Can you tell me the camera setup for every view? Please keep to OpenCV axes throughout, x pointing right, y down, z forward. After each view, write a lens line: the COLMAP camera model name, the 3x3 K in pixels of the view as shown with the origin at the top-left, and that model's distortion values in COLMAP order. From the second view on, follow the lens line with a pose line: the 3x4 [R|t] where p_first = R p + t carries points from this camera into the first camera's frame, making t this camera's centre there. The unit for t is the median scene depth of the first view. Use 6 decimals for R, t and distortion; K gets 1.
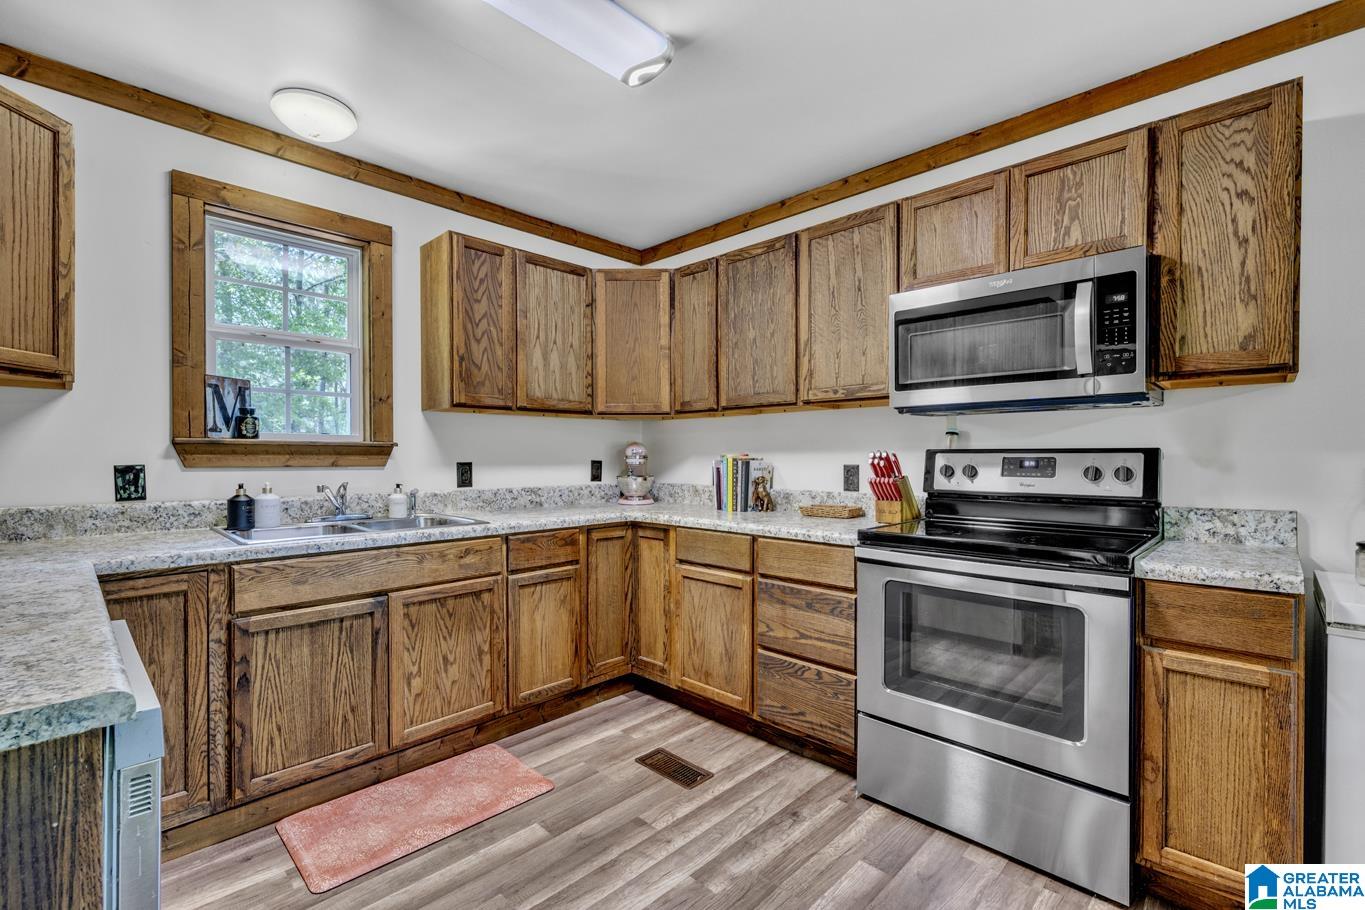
lens RADIAL K [[601.2, 0, 678.5], [0, 601.2, 459.9], [0, 0, 1]] dist [0.001669, -0.000687]
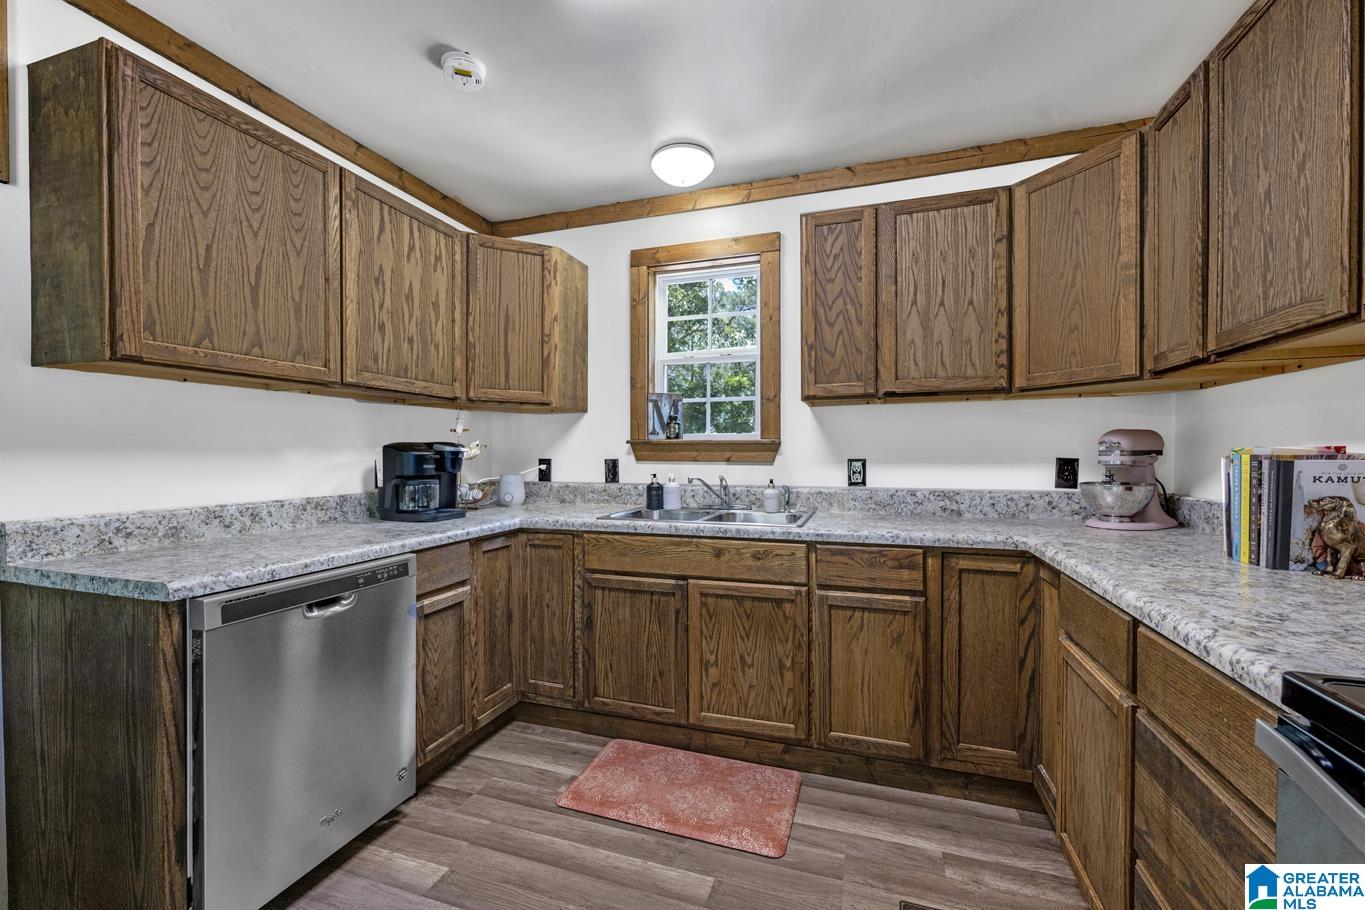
lens RADIAL K [[555.9, 0, 687.0], [0, 555.9, 460.2], [0, 0, 1]] dist [-0.000734, 0.000008]
pose [[0.441680, 0.009252, -0.897125, 0.329272], [-0.003998, 0.999957, 0.008344, -0.000301], [0.897164, -0.000099, 0.441698, 0.447016]]
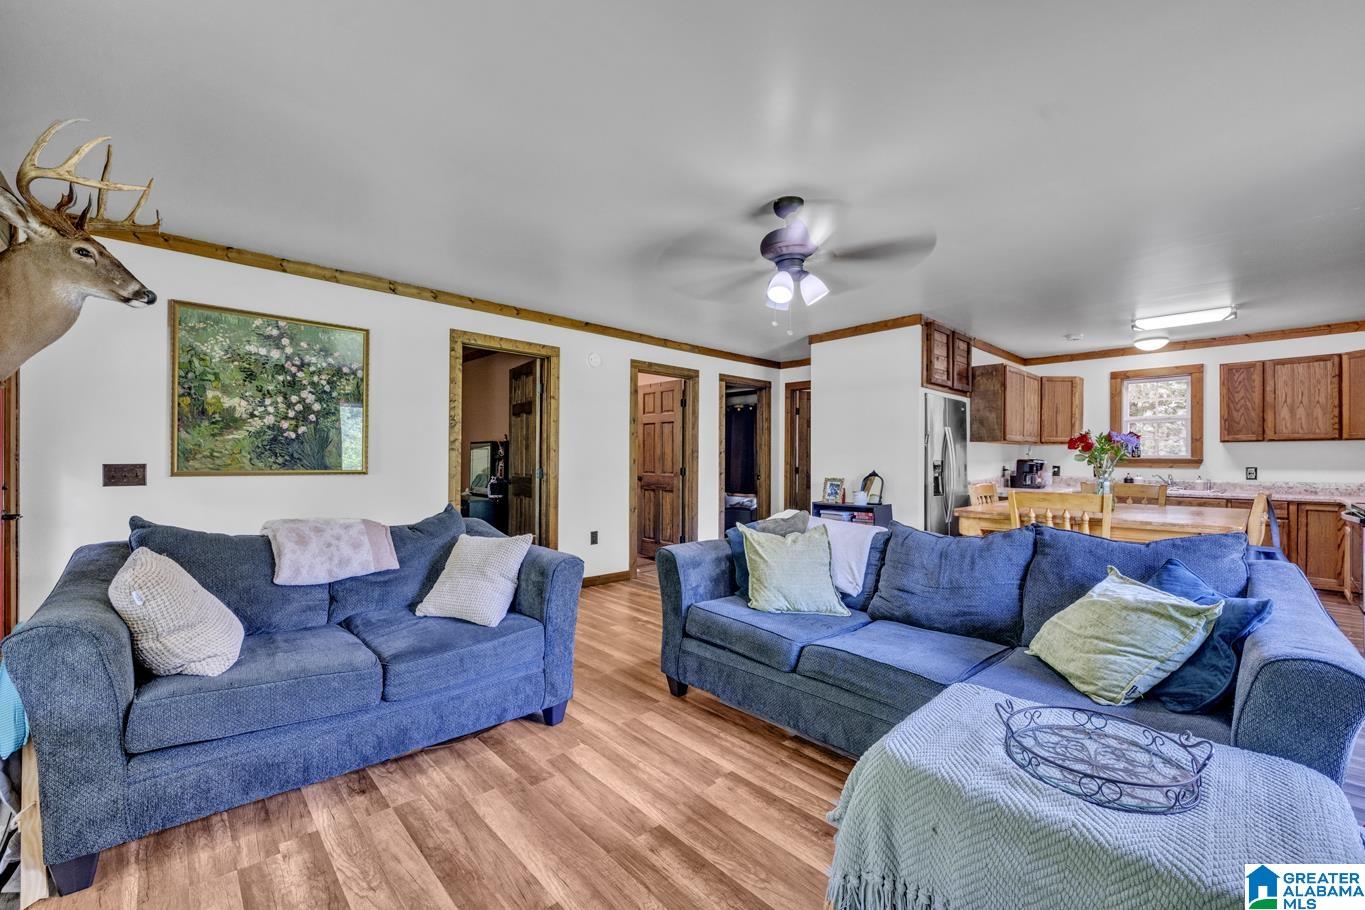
lens RADIAL K [[555.9, 0, 677.6], [0, 555.9, 459.5], [0, 0, 1]] dist [-0.000734, 0.000008]
pose [[-0.037964, -0.000654, -0.999279, 1.764335], [-0.010040, 0.999950, -0.000273, -0.002987], [0.999229, 0.010023, -0.037968, -0.941393]]
